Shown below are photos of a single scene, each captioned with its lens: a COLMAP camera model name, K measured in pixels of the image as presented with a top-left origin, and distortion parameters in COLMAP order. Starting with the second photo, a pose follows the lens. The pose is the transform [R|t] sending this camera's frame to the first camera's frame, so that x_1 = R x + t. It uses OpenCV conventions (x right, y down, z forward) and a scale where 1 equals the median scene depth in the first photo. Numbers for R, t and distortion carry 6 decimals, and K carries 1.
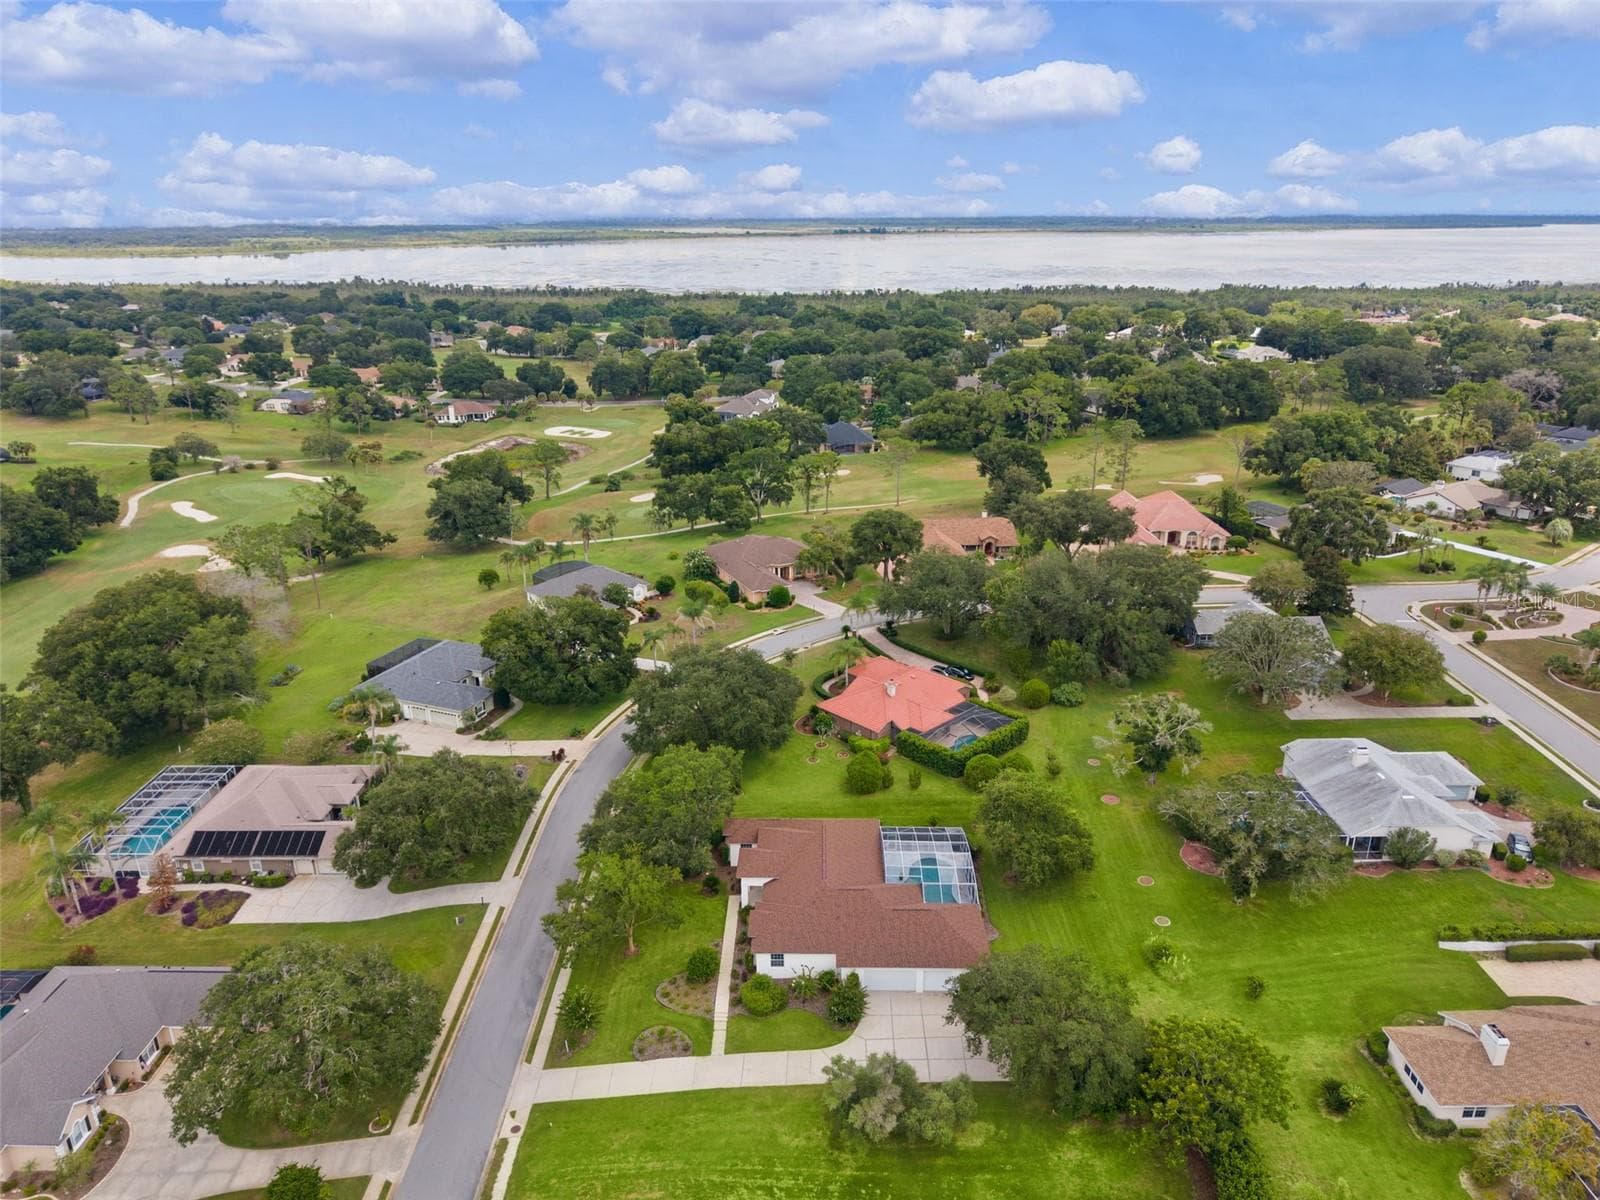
lens RADIAL K [[1079.0, 0, 802.8], [0, 1079.0, 604.6], [0, 0, 1]] dist [0.032668, -0.038043]
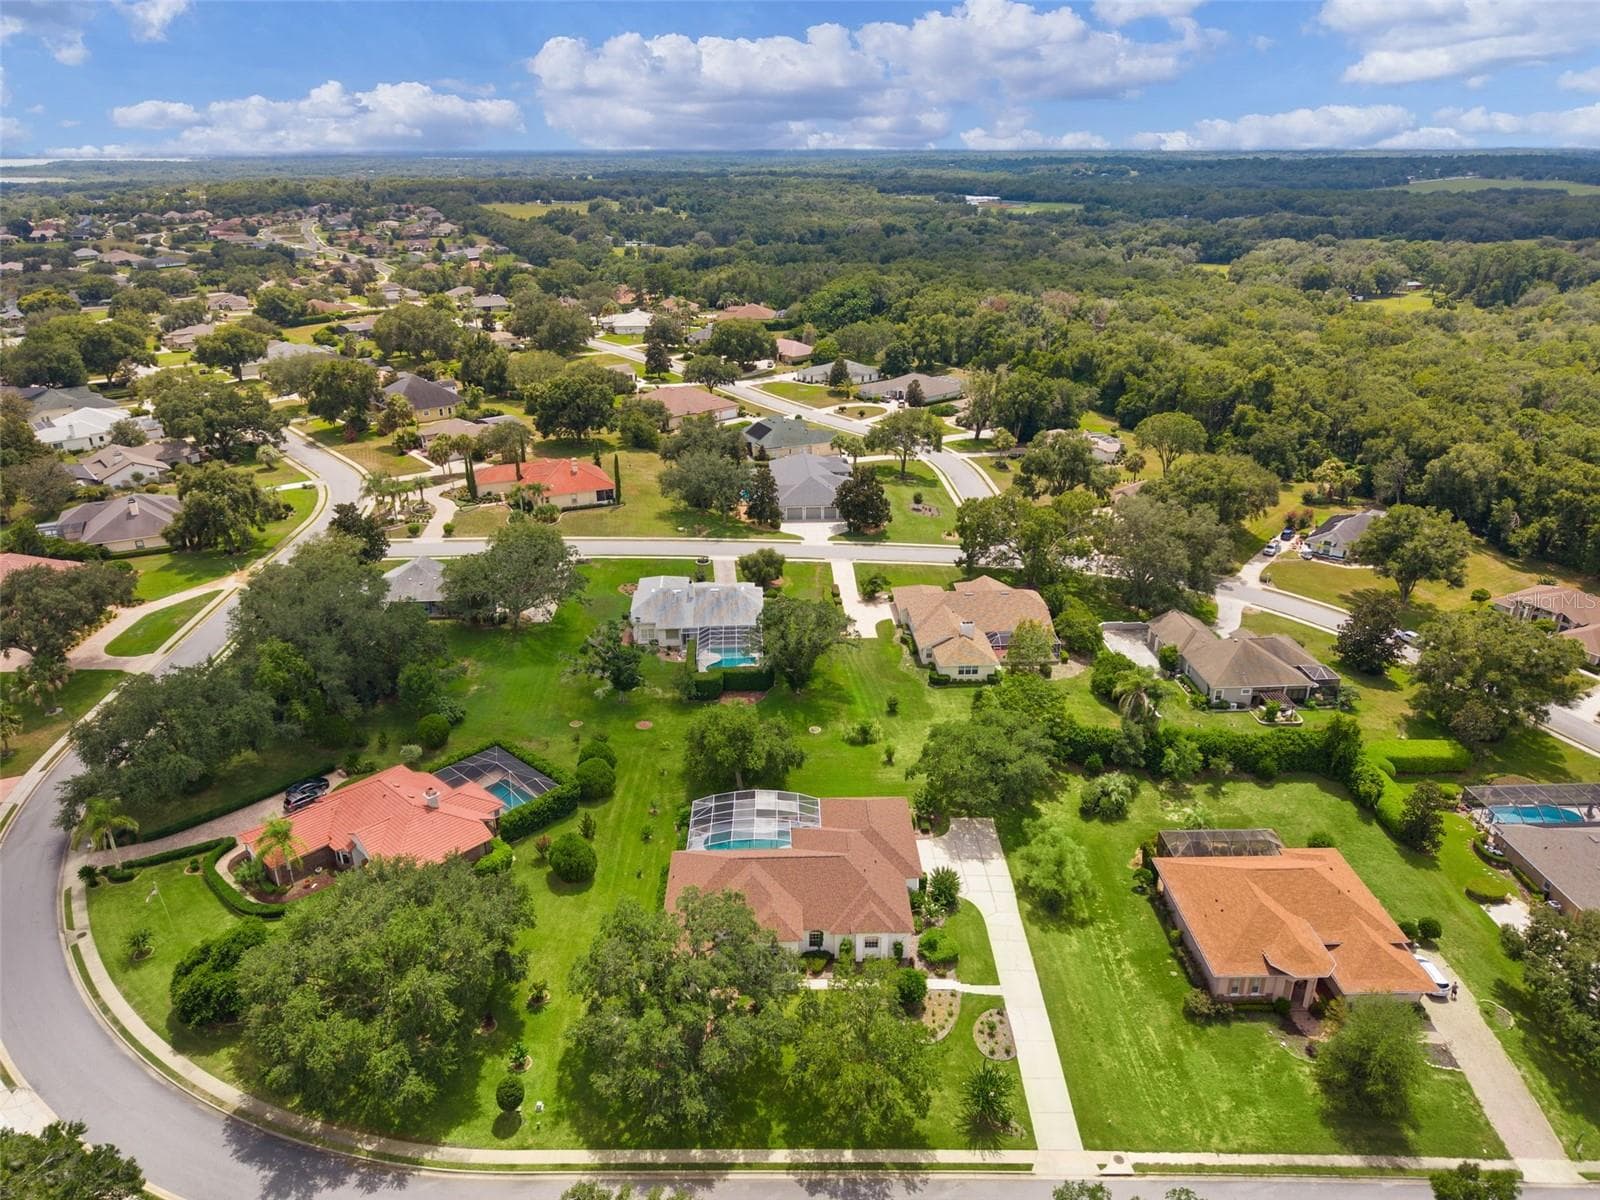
lens RADIAL K [[1081.6, 0, 806.1], [0, 1081.6, 591.5], [0, 0, 1]] dist [0.054186, -0.089786]
pose [[-0.042161, -0.377193, 0.925174, -0.733065], [0.341844, 0.864664, 0.368101, -0.300142], [-0.938810, 0.331785, 0.092486, 0.779022]]
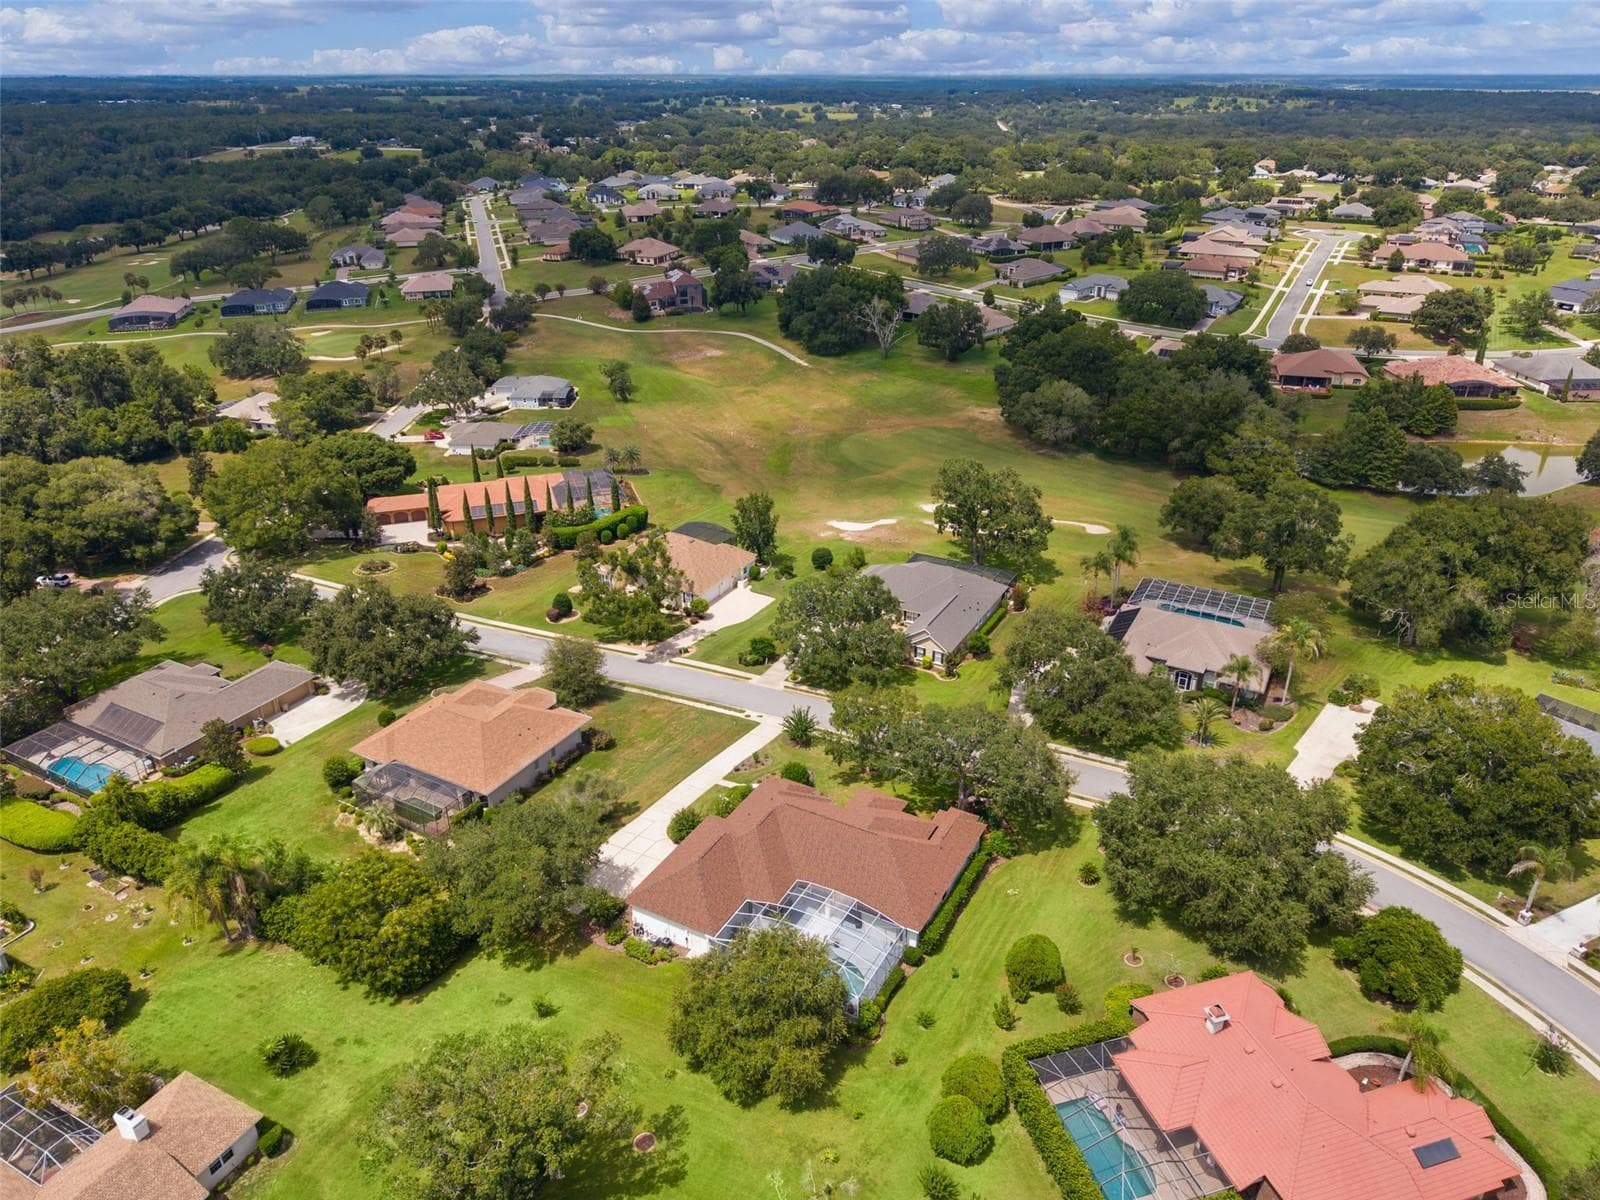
lens RADIAL K [[1079.0, 0, 802.8], [0, 1079.0, 604.6], [0, 0, 1]] dist [0.032668, -0.038043]
pose [[-0.468968, 0.393954, -0.790487, 0.663302], [-0.300065, 0.770706, 0.562114, -0.411825], [0.830680, 0.500811, -0.243225, 1.055215]]
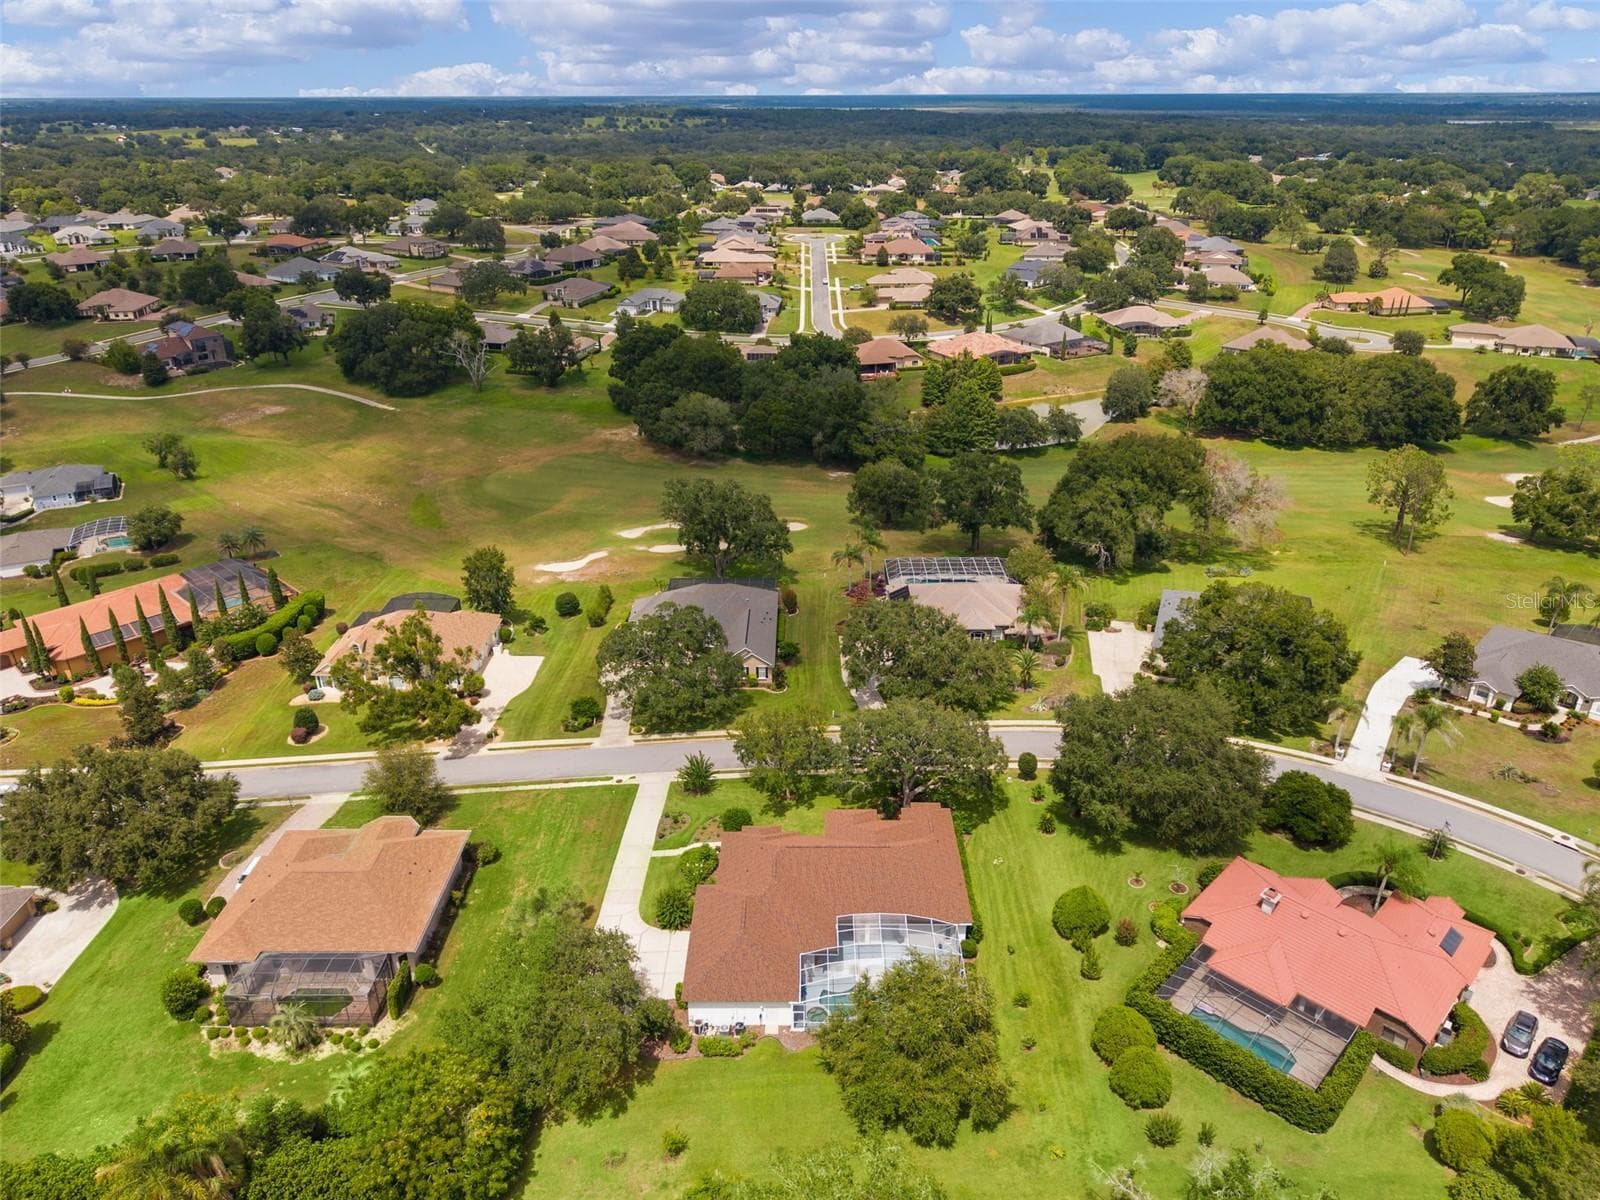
lens RADIAL K [[1079.0, 0, 802.8], [0, 1079.0, 604.6], [0, 0, 1]] dist [0.032668, -0.038043]
pose [[0.010841, 0.431952, -0.901831, 0.721264], [-0.339317, 0.849960, 0.403028, -0.291581], [0.940610, 0.301638, 0.155783, 0.725424]]
